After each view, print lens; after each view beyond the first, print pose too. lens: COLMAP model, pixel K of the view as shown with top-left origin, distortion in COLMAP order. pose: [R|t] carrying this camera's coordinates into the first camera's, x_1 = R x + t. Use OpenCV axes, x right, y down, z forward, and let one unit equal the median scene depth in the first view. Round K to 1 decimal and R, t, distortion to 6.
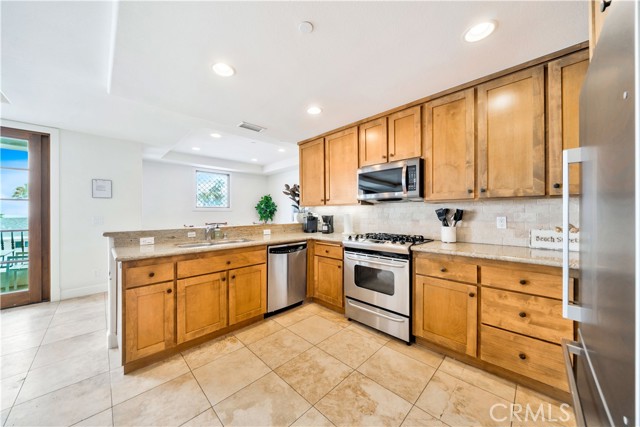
lens RADIAL K [[220.5, 0, 317.0], [0, 220.5, 213.2], [0, 0, 1]] dist [-0.003865, -0.000391]
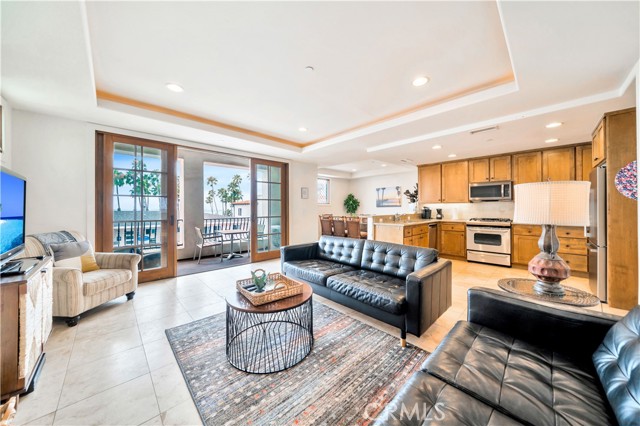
lens RADIAL K [[220.5, 0, 316.3], [0, 220.5, 206.7], [0, 0, 1]] dist [-0.003865, -0.000391]
pose [[0.999700, 0.000763, -0.024497, -1.173186], [-0.000913, 0.999981, -0.006103, 0.007783], [0.024491, 0.006124, 0.999681, -0.995680]]
